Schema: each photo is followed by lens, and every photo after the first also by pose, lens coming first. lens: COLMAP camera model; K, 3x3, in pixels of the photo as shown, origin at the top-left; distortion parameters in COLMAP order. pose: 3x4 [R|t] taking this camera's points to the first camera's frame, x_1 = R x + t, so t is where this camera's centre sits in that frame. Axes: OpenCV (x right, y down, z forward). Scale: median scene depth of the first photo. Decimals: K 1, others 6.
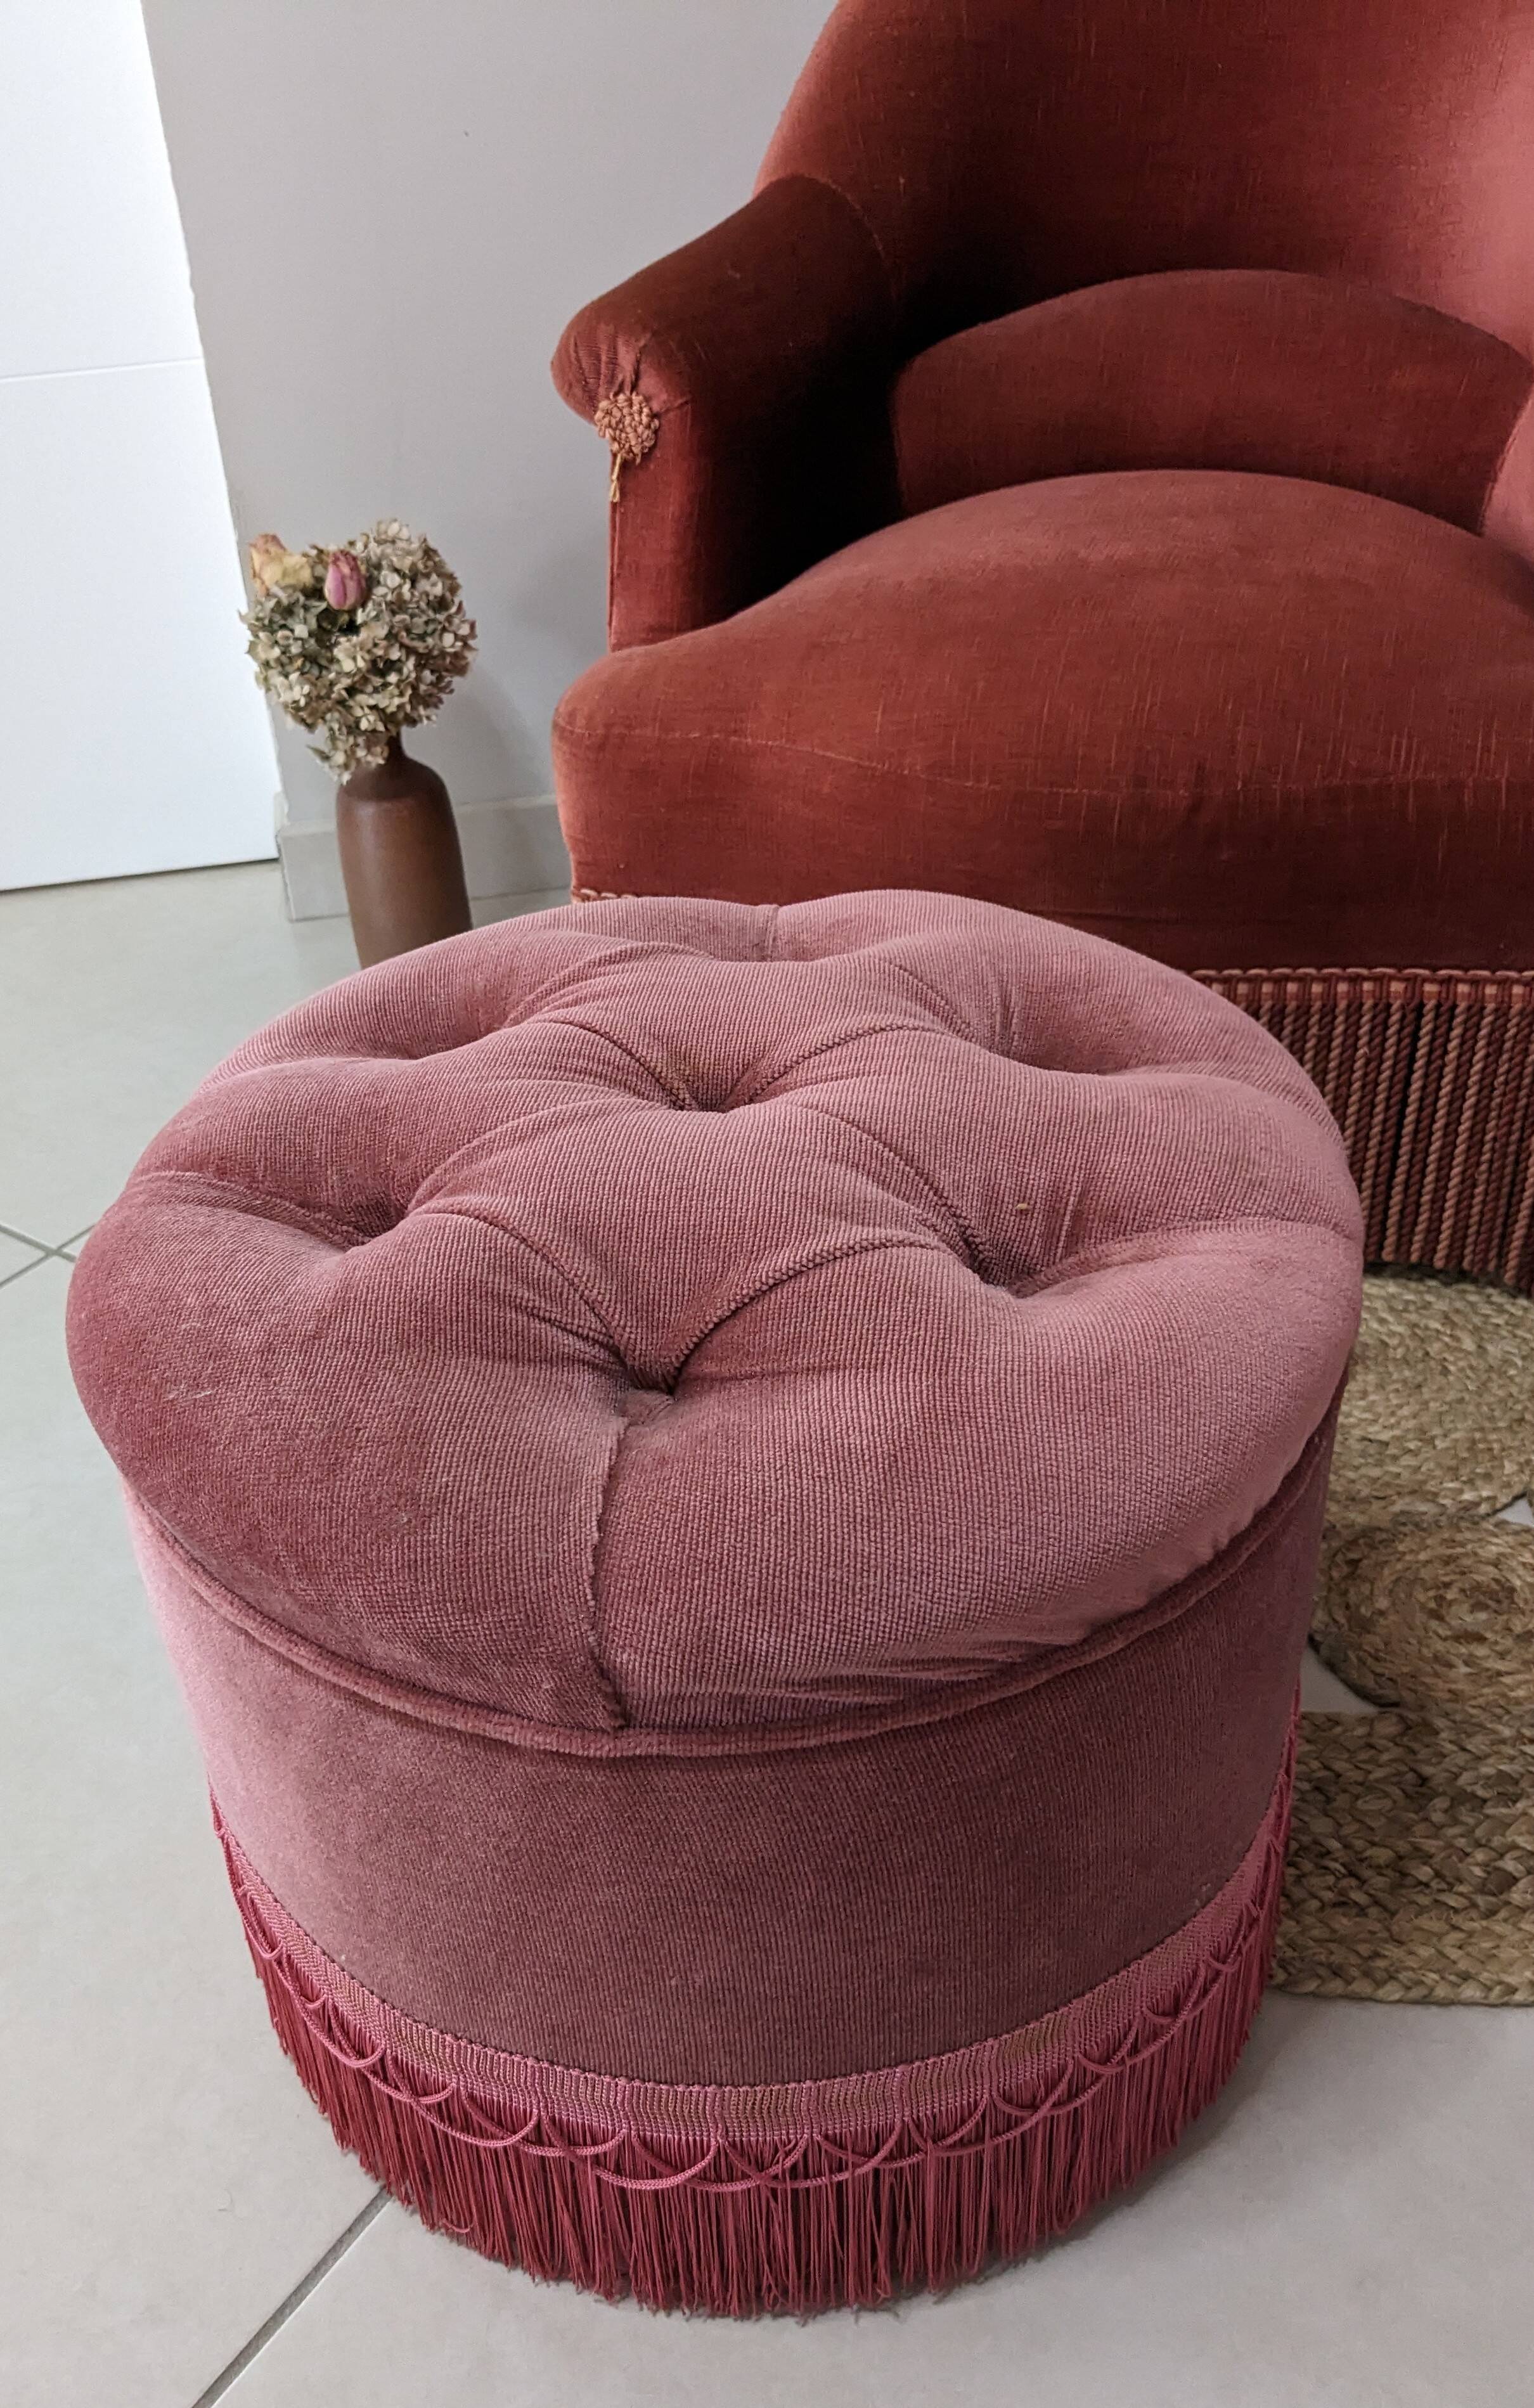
lens RADIAL K [[2143.7, 0, 662.4], [0, 2143.7, 1245.7], [0, 0, 1]] dist [0.075908, -0.150168]
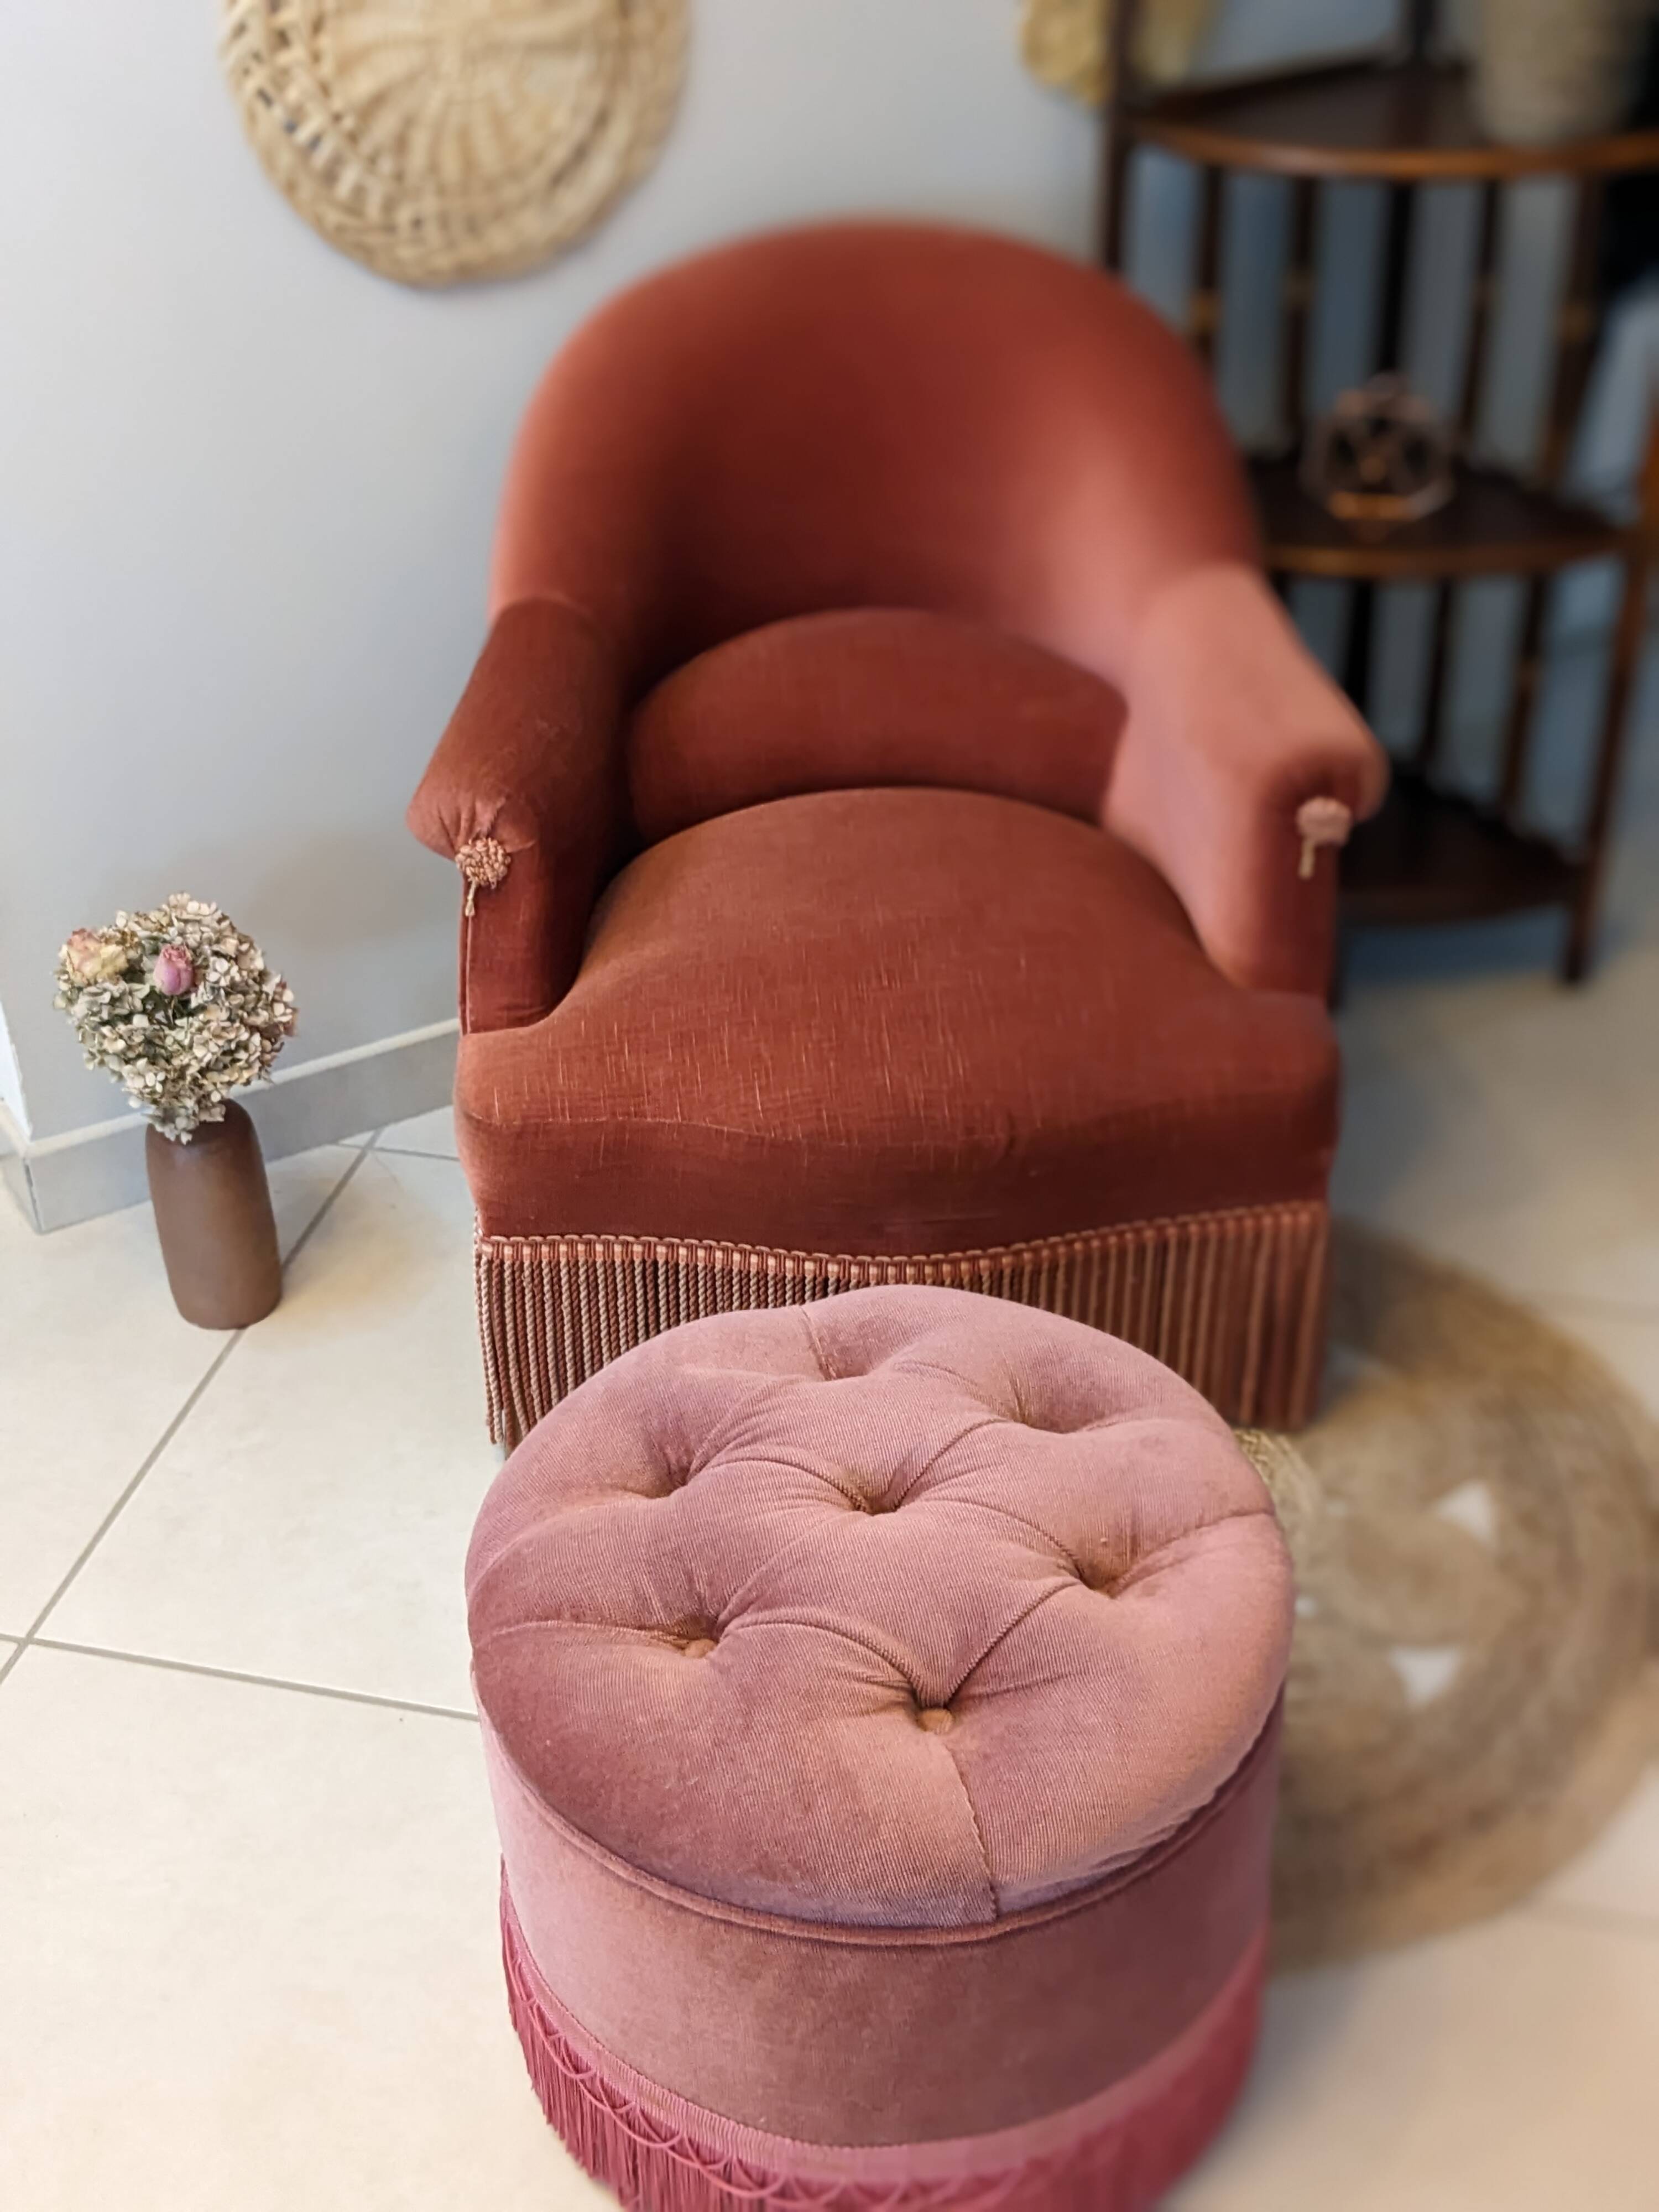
lens RADIAL K [[2648.2, 0, 942.0], [0, 2648.2, 1219.1], [0, 0, 1]] dist [0.122739, -0.034405]
pose [[0.919065, -0.166179, 0.357358, -0.394186], [0.166272, 0.985602, 0.030703, -0.215040], [-0.357315, 0.031200, 0.933463, -0.534002]]
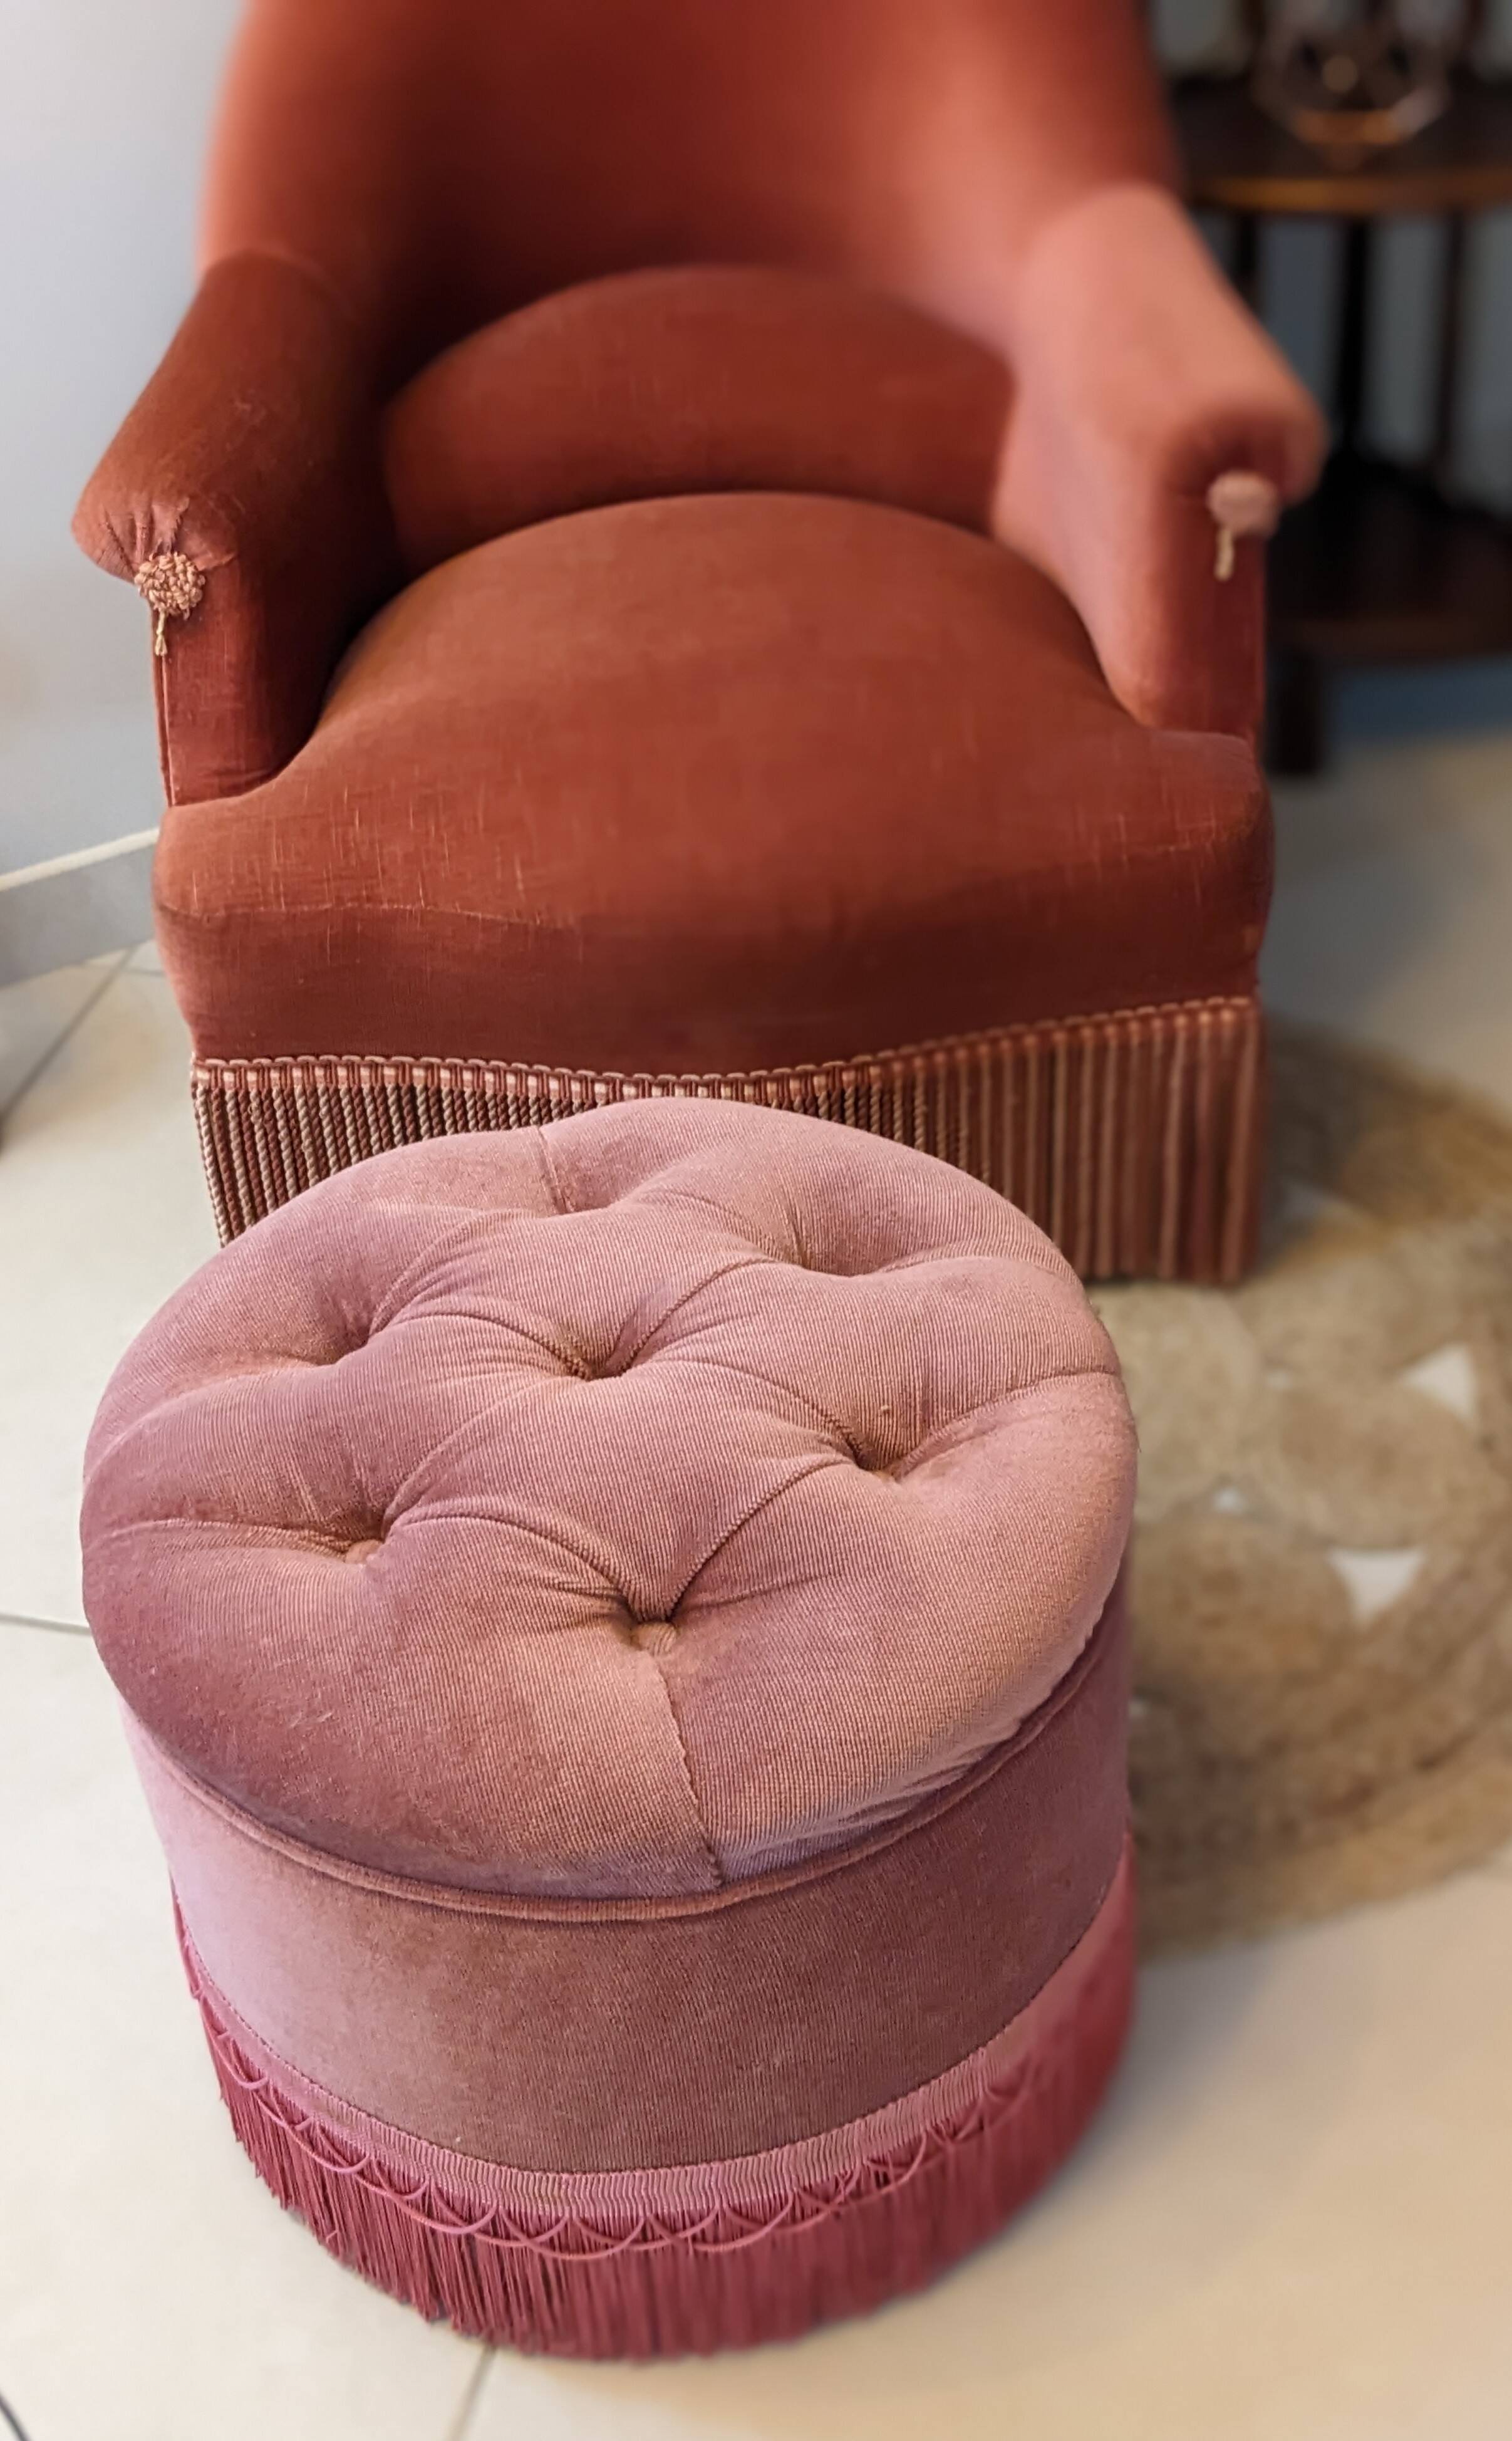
lens RADIAL K [[3063.0, 0, 833.4], [0, 3063.0, 1261.5], [0, 0, 1]] dist [0.135923, -0.030014]
pose [[0.933317, -0.202350, 0.296603, -0.240048], [0.188818, 0.979227, 0.073902, -0.152986], [-0.305396, -0.012970, 0.952137, -0.451292]]
